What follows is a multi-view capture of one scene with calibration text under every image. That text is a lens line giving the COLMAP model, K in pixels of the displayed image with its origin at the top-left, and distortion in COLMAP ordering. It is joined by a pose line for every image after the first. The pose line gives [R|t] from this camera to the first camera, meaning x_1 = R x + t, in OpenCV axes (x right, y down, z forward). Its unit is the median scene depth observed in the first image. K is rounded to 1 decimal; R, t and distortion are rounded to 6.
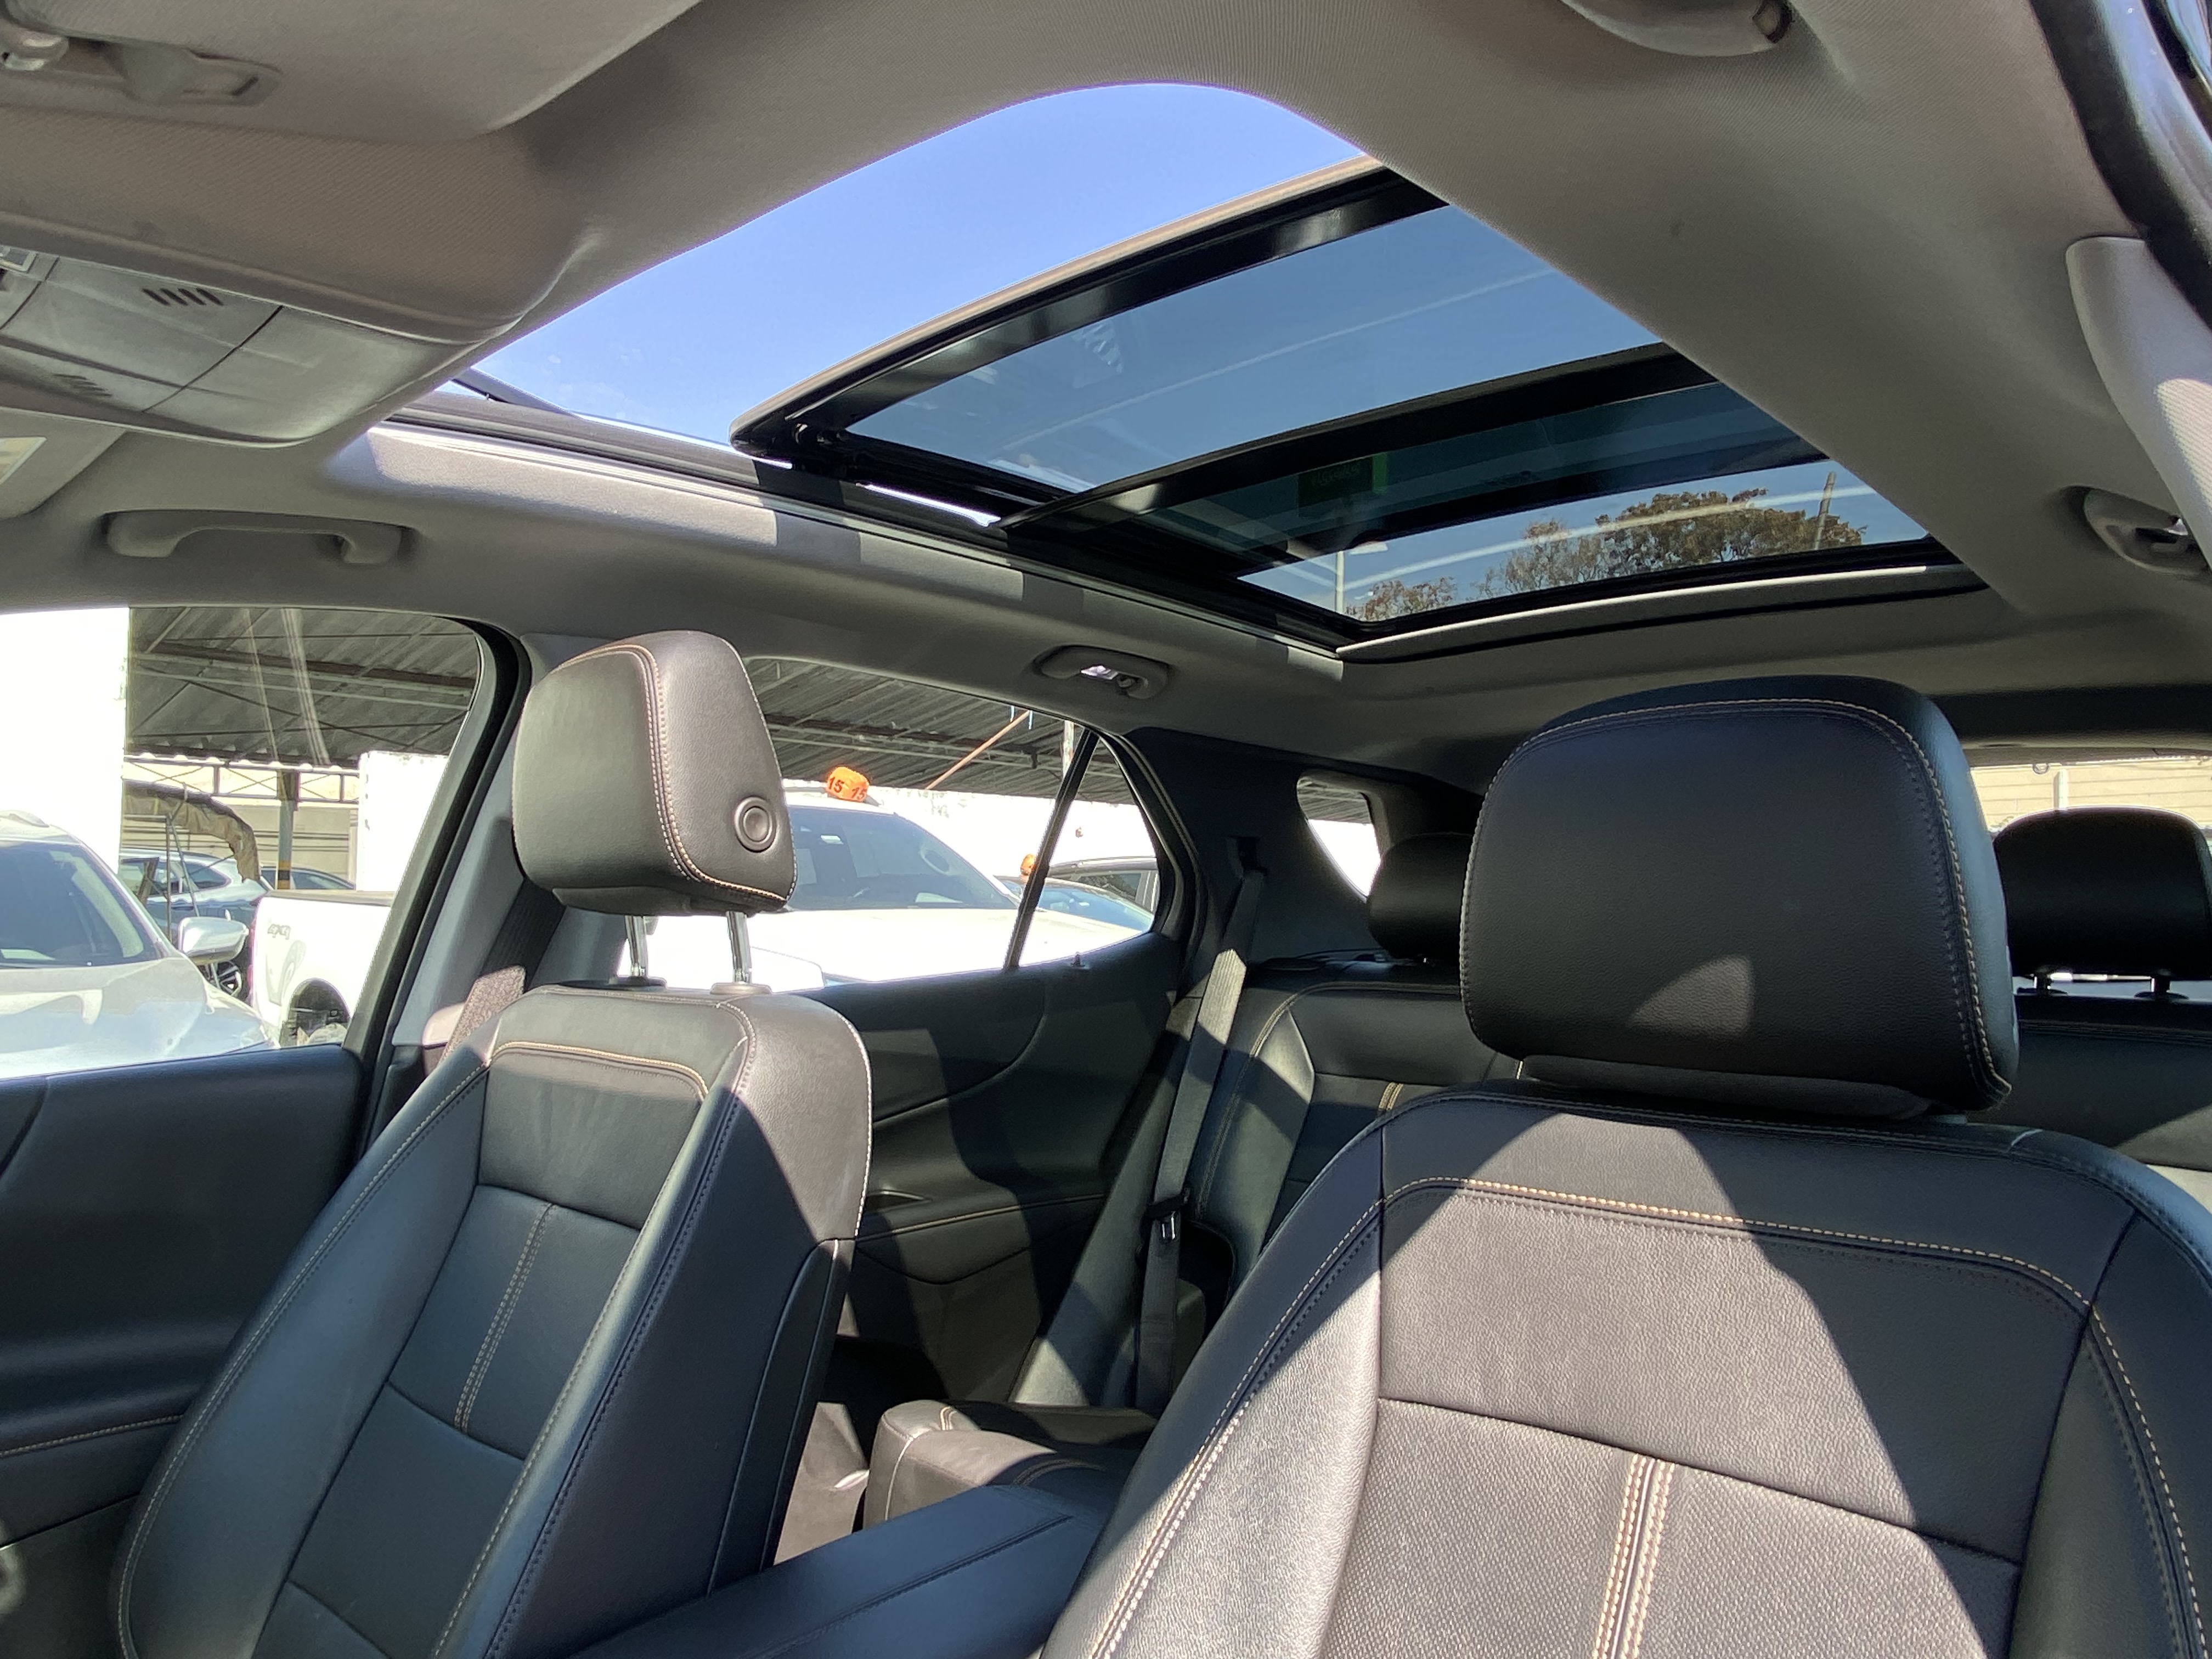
lens RADIAL K [[1452.3, 0, 1104.0], [0, 1452.3, 839.1], [0, 0, 1]] dist [0.090240, -0.104669]
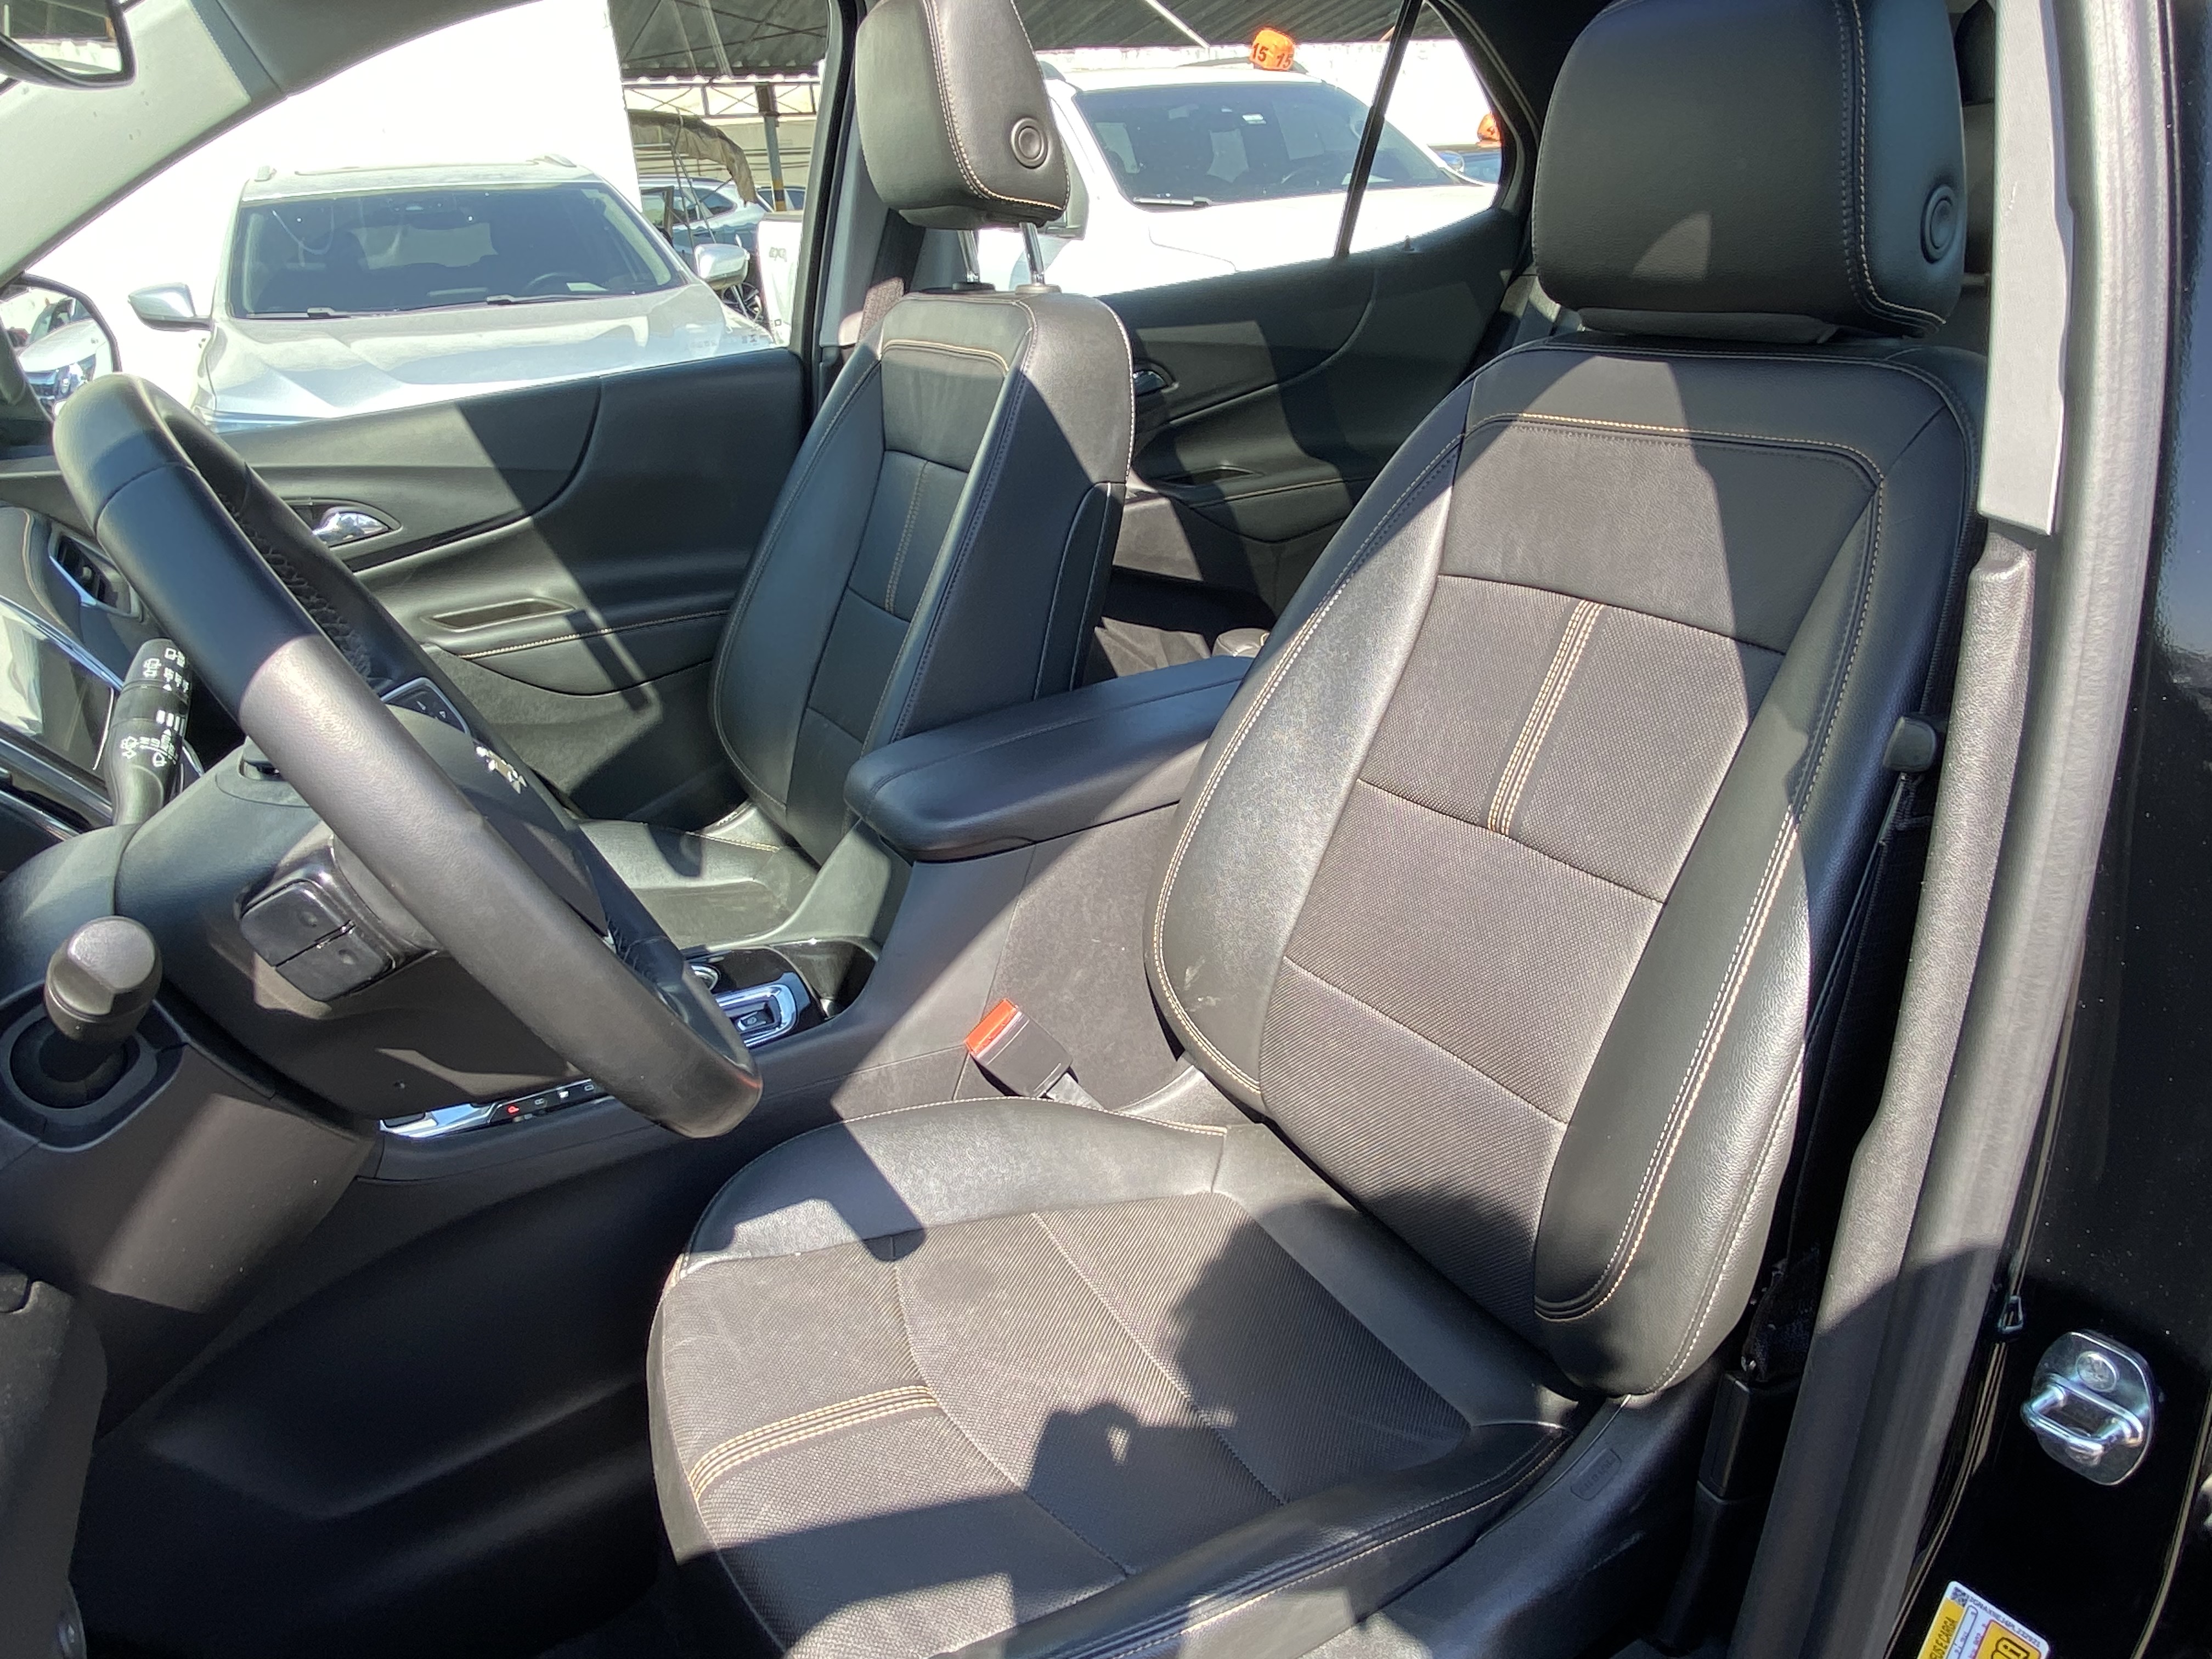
lens RADIAL K [[1452.3, 0, 1104.0], [0, 1452.3, 839.1], [0, 0, 1]] dist [0.090240, -0.104669]
pose [[0.948950, 0.064414, -0.308779, 0.192660], [0.080220, 0.897454, 0.433751, -0.014054], [0.305055, -0.436379, 0.846472, -0.225741]]
